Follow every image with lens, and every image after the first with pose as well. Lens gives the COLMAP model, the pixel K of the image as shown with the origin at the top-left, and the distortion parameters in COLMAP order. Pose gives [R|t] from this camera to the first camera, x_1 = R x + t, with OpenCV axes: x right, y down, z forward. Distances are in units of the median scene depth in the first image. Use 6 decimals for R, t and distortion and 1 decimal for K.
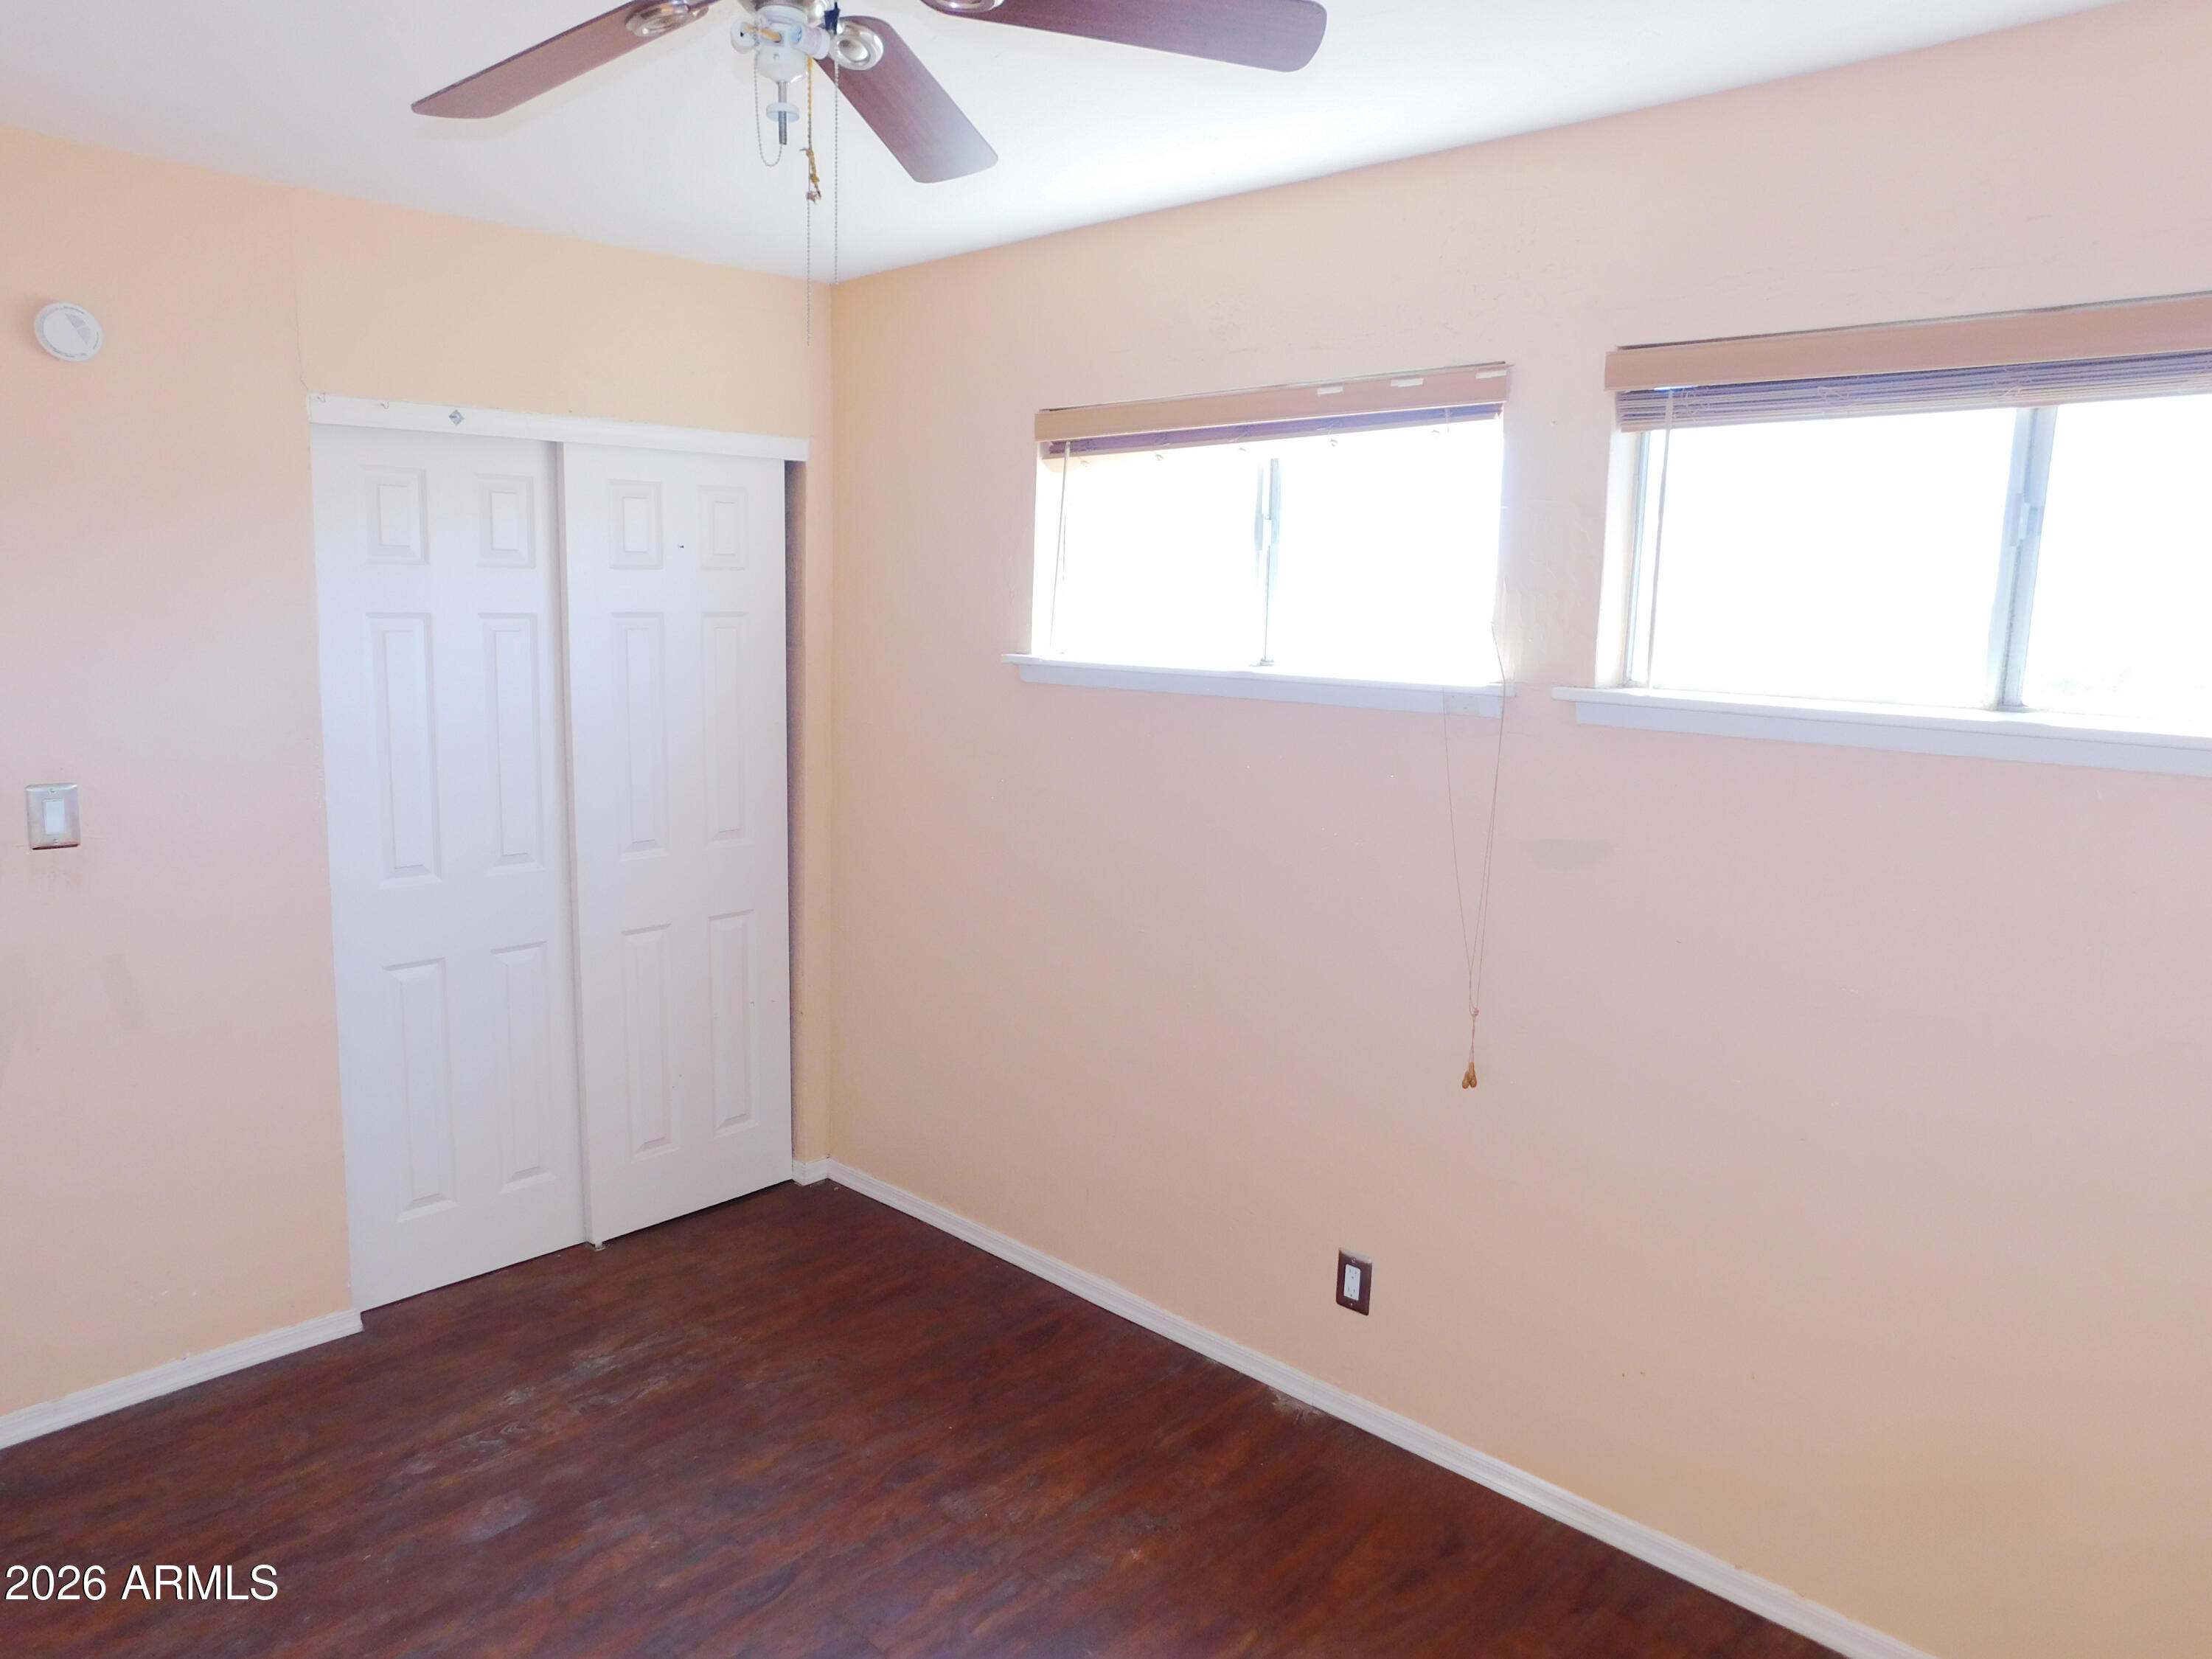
lens RADIAL K [[1478.6, 0, 1109.9], [0, 1478.6, 825.7], [0, 0, 1]] dist [-0.052961, 0.041273]
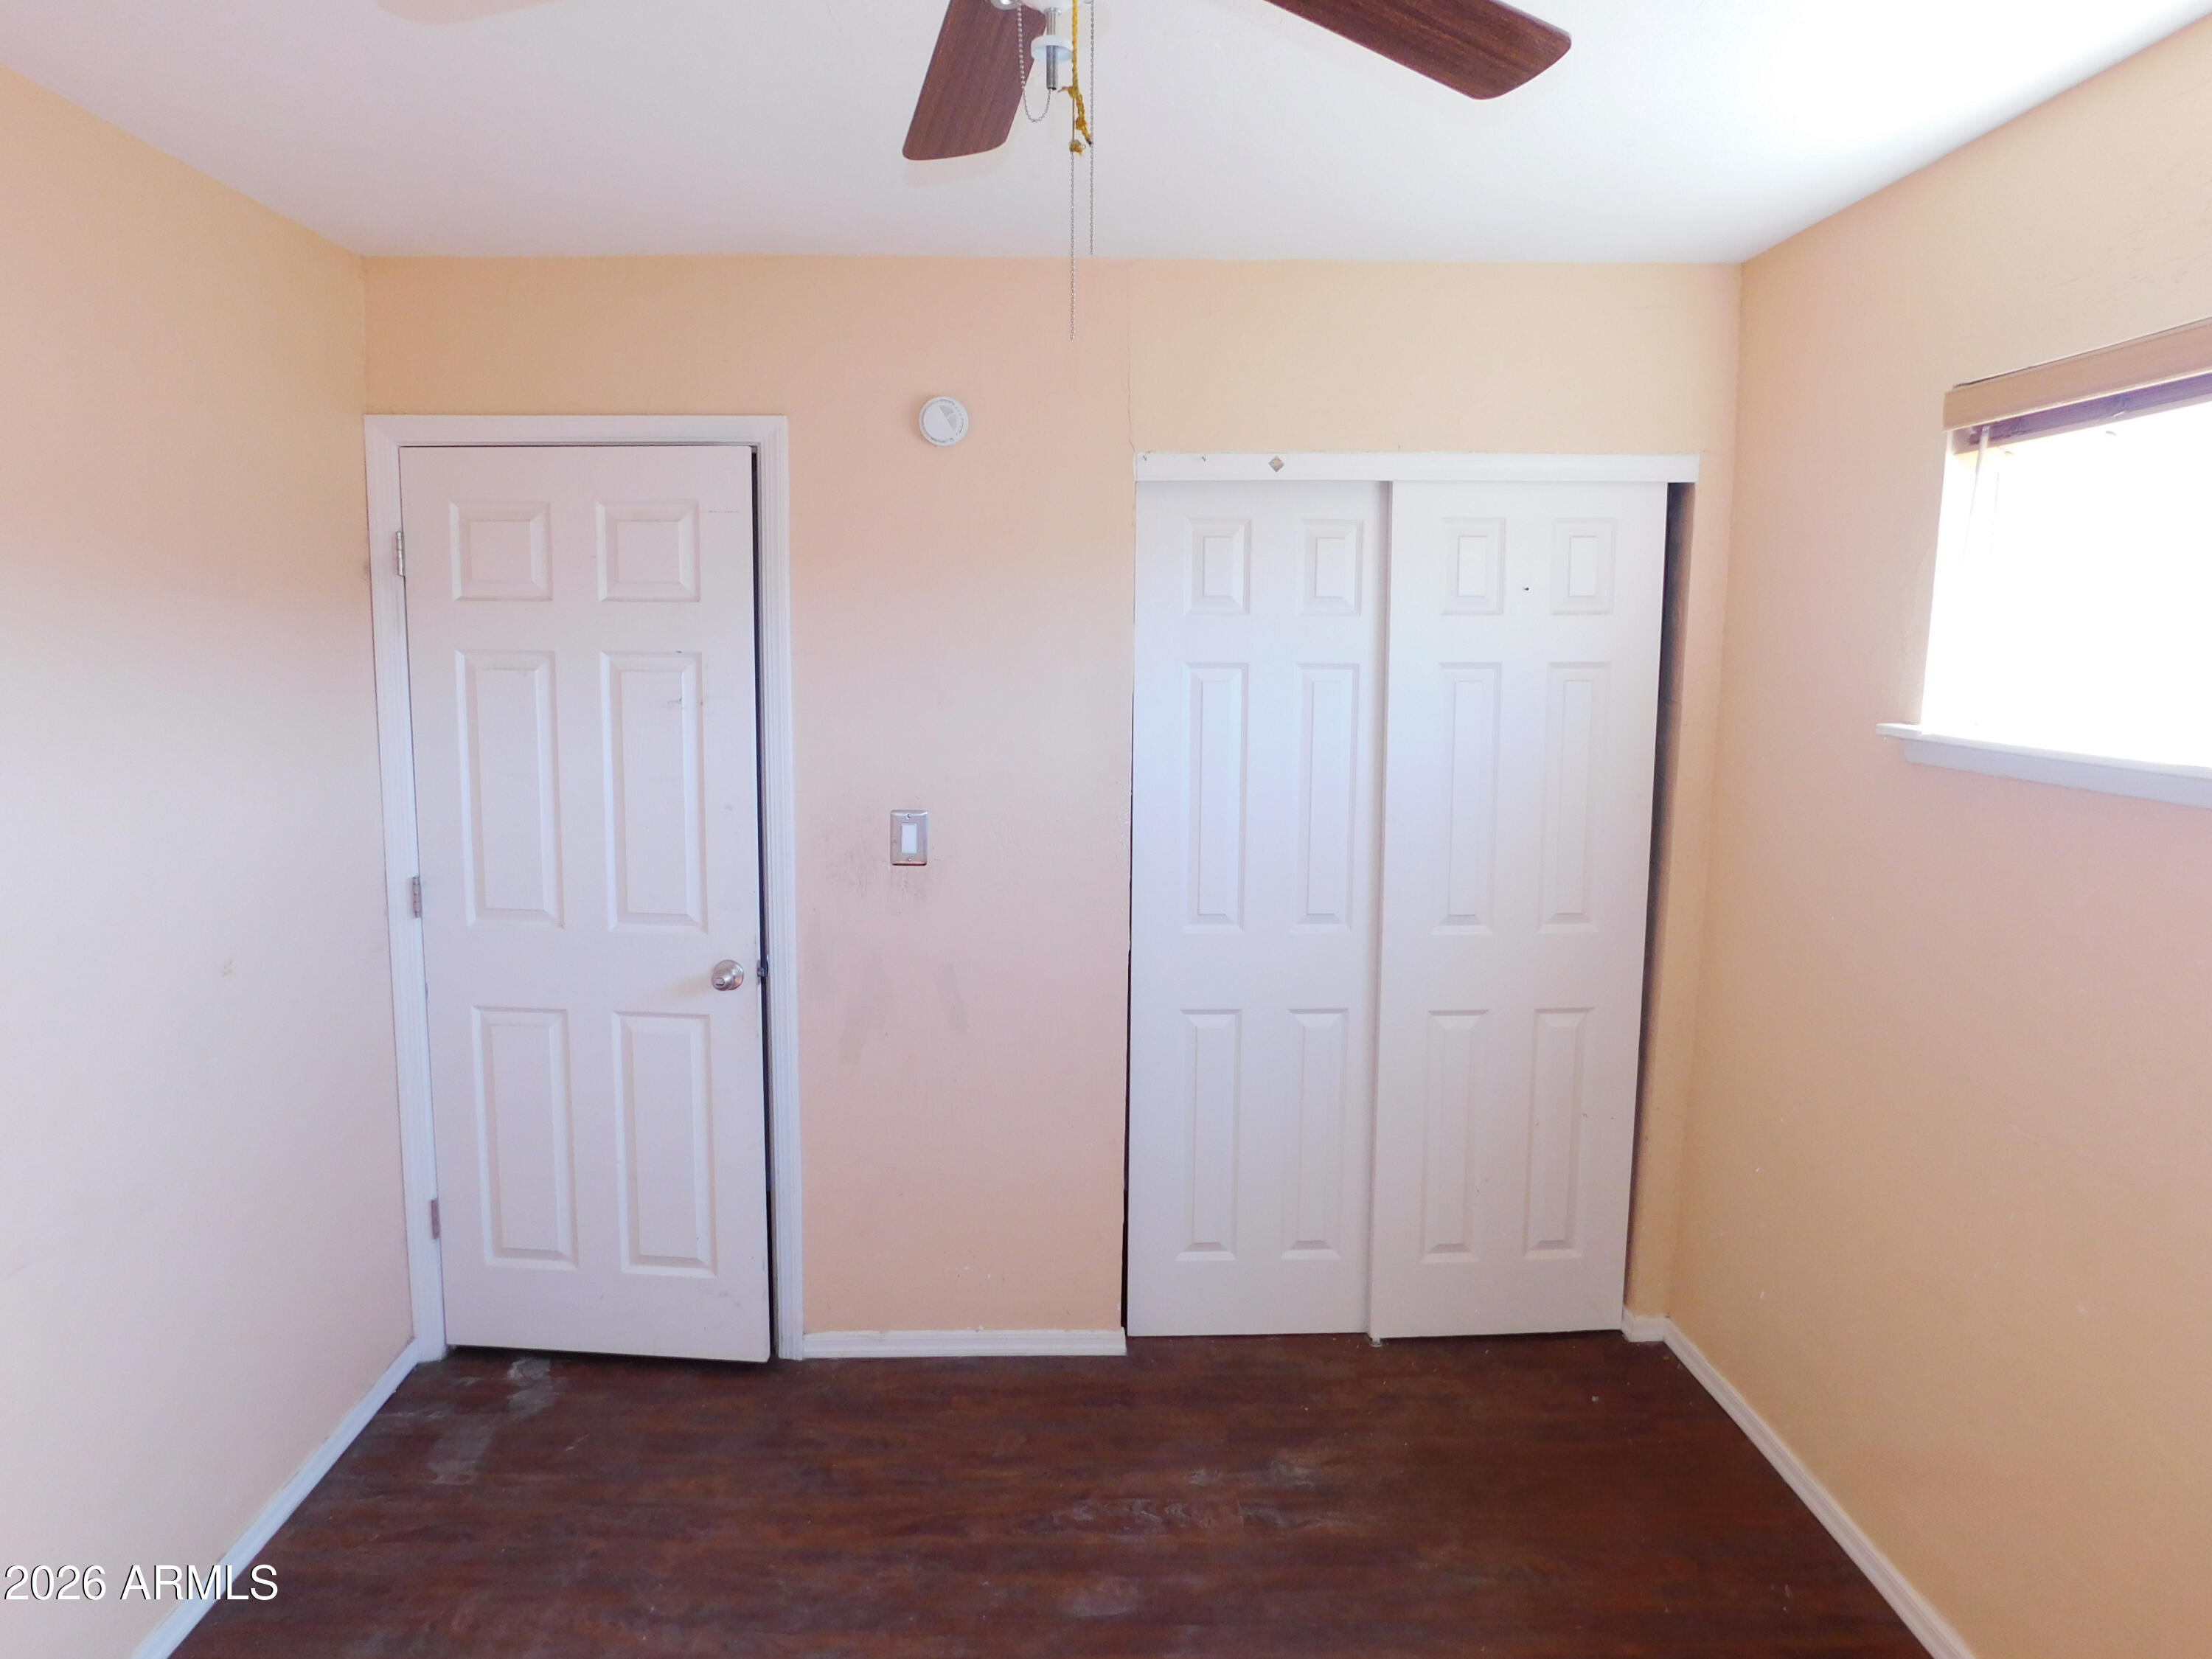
lens RADIAL K [[1478.6, 0, 1098.7], [0, 1478.6, 827.8], [0, 0, 1]] dist [-0.052961, 0.041273]
pose [[0.711494, 0.079026, -0.698234, 0.168920], [-0.096094, 0.995263, 0.014725, -0.038635], [0.696091, 0.056620, 0.715718, 0.216055]]
